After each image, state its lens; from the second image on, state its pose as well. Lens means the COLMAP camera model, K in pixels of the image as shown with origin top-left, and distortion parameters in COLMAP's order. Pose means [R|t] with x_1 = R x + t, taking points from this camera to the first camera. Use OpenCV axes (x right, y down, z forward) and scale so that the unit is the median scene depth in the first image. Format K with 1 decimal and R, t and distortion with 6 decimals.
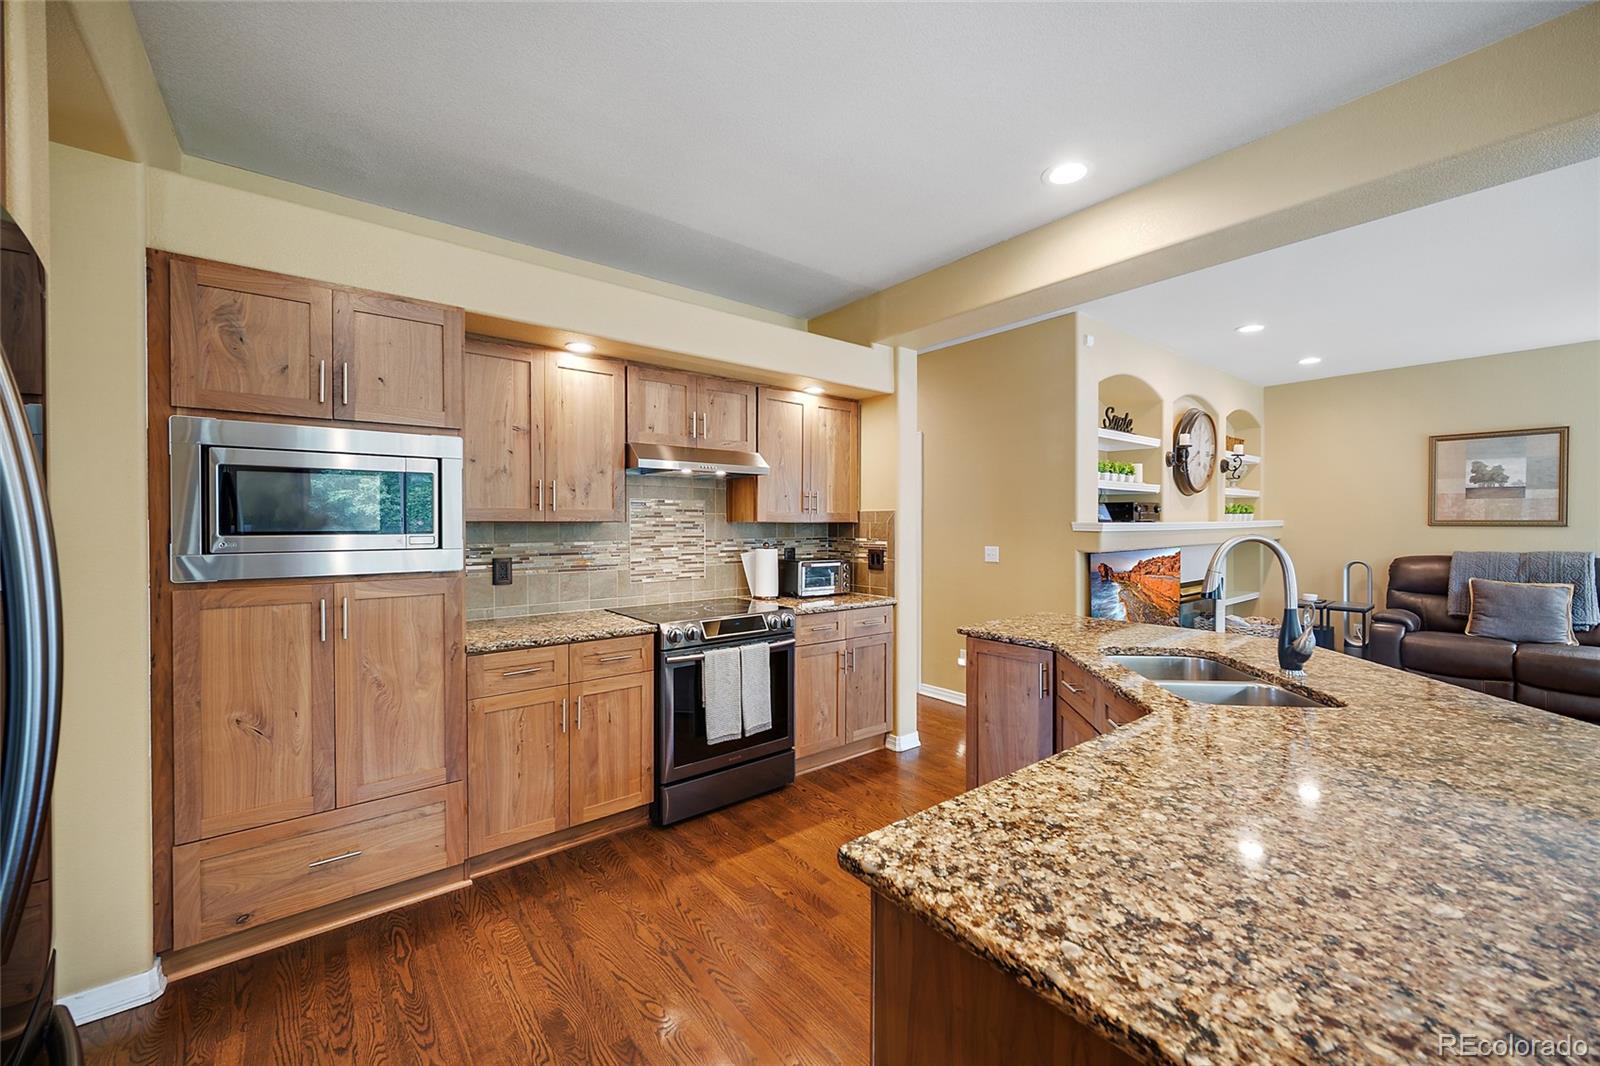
lens RADIAL K [[626.4, 0, 811.1], [0, 626.4, 526.1], [0, 0, 1]] dist [-0.005664, -0.000429]
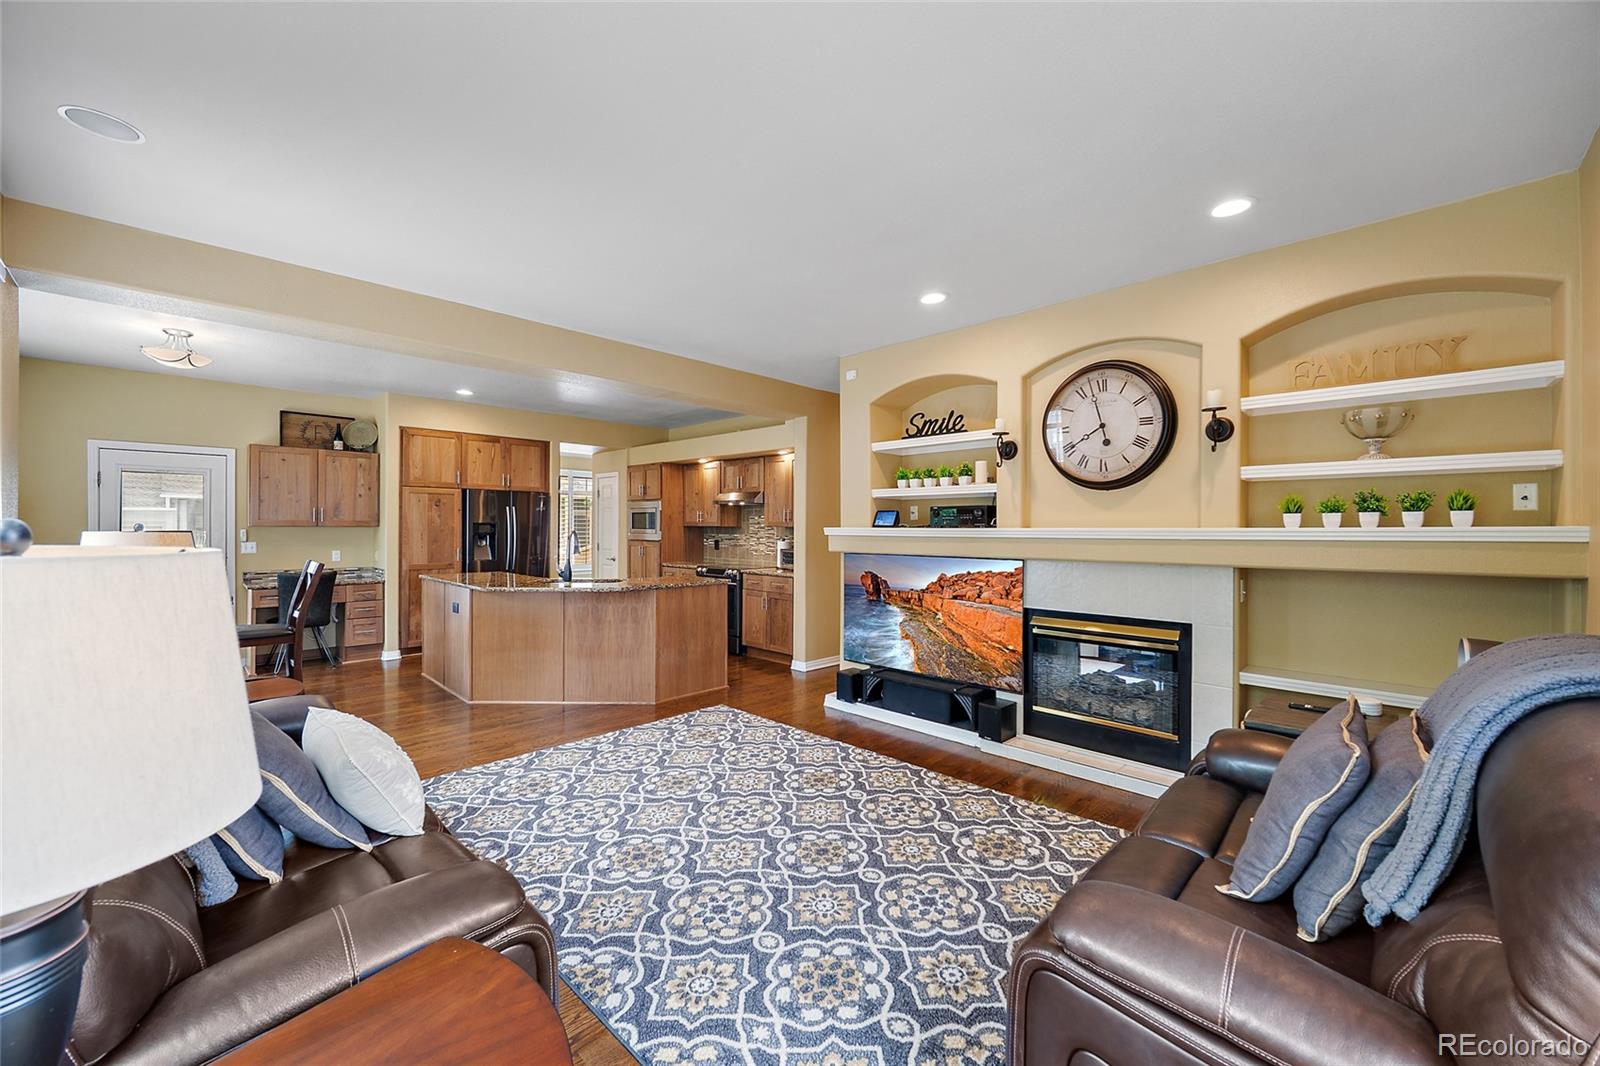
lens RADIAL K [[626.4, 0, 799.2], [0, 626.4, 535.0], [0, 0, 1]] dist [-0.005664, -0.000429]
pose [[0.108201, 0.013675, -0.994035, 1.352384], [-0.013026, 0.999839, 0.012336, -0.004618], [0.994044, 0.011614, 0.108362, 0.647696]]
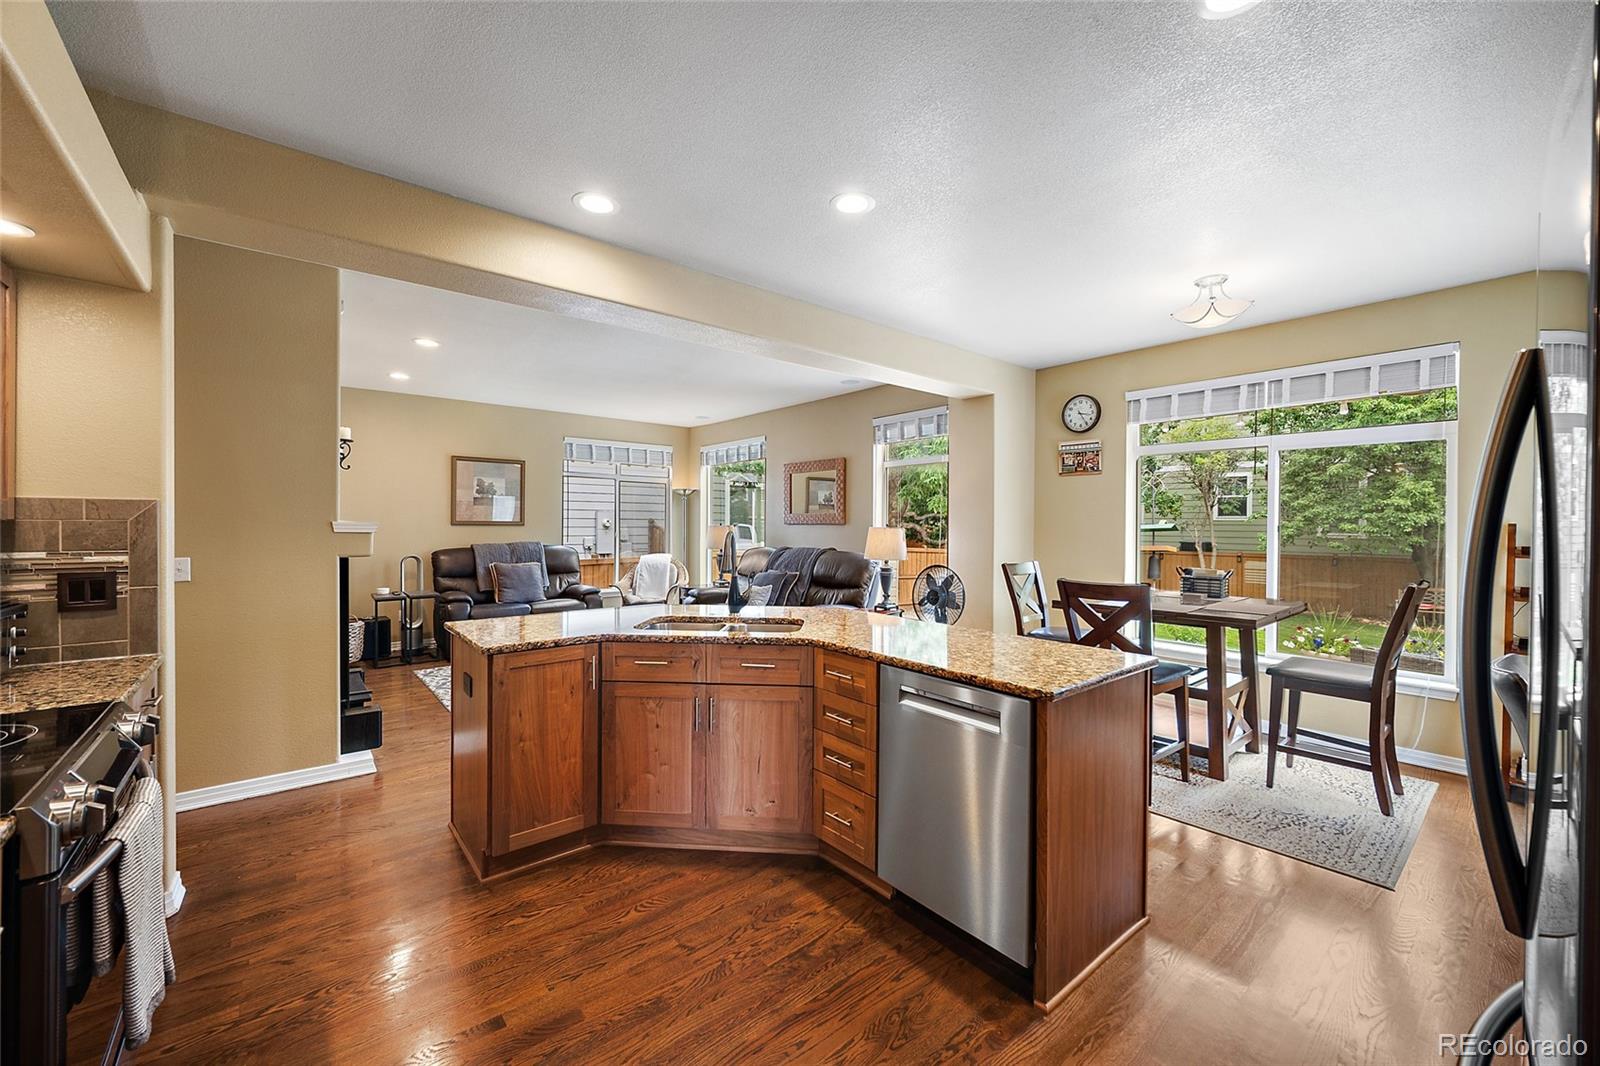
lens RADIAL K [[626.4, 0, 798.5], [0, 626.4, 524.8], [0, 0, 1]] dist [-0.005664, -0.000429]
pose [[-0.008310, -0.001483, 0.999964, -0.337779], [0.001995, 0.999997, 0.001499, -0.001698], [-0.999963, 0.002007, -0.008307, 0.322735]]
